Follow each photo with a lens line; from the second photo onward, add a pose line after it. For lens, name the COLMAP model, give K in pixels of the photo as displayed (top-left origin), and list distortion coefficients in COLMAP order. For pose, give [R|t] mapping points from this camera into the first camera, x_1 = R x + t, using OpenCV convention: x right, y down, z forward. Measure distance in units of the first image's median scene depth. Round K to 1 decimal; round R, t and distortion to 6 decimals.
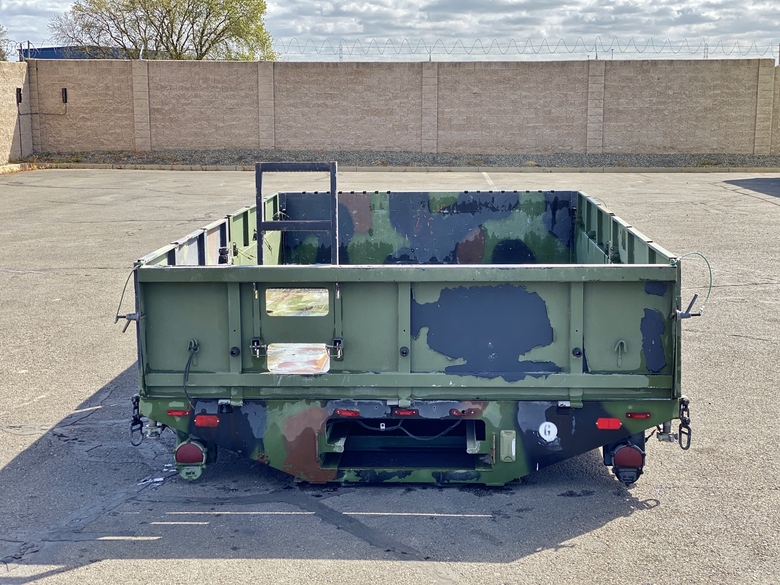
lens RADIAL K [[1153.7, 0, 390.0], [0, 1153.7, 292.5], [0, 0, 1]] dist [0.266065, -0.578867]
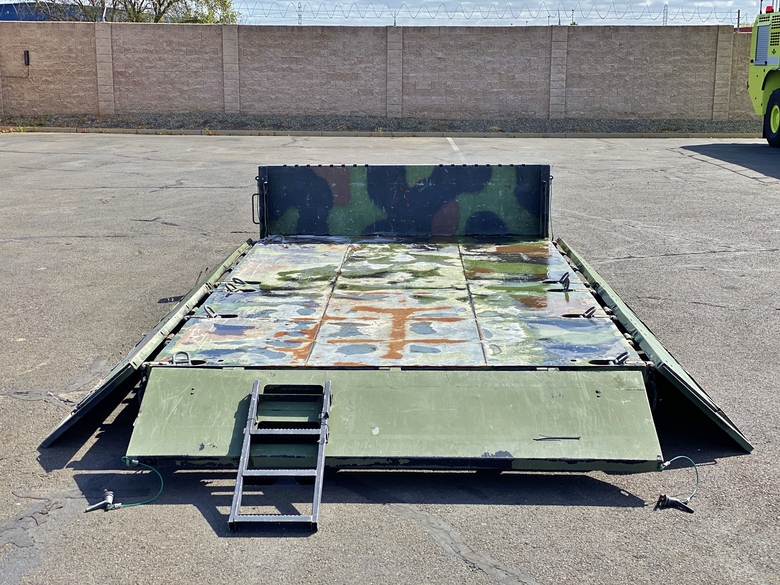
lens RADIAL K [[1153.7, 0, 390.0], [0, 1153.7, 292.5], [0, 0, 1]] dist [0.266065, -0.578867]
pose [[0.999438, -0.001932, 0.033456, -0.004088], [0.000846, 0.999473, 0.032451, -0.001793], [-0.033501, -0.032404, 0.998913, -0.011308]]
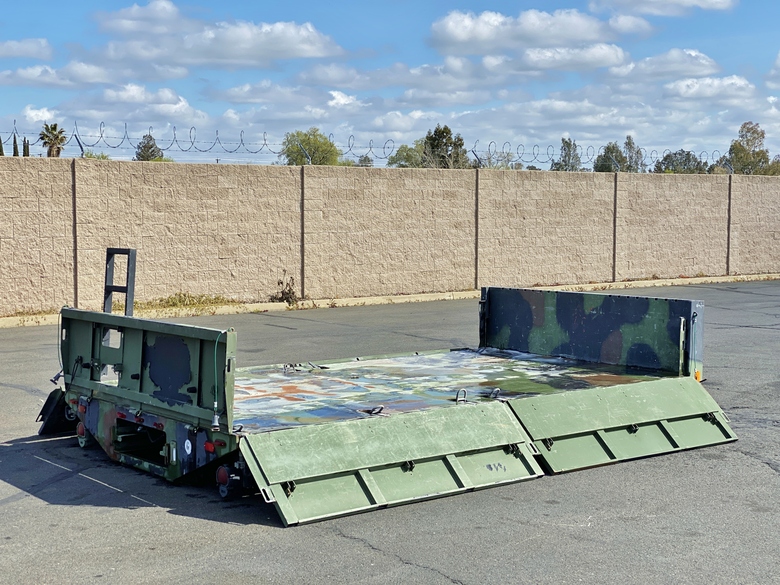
lens RADIAL K [[1153.7, 0, 390.0], [0, 1153.7, 292.5], [0, 0, 1]] dist [0.266065, -0.578867]
pose [[0.654636, 0.055364, -0.753914, 0.201711], [-0.127940, 0.991042, -0.038315, -0.006001], [0.745039, 0.121538, 0.655854, 0.037763]]
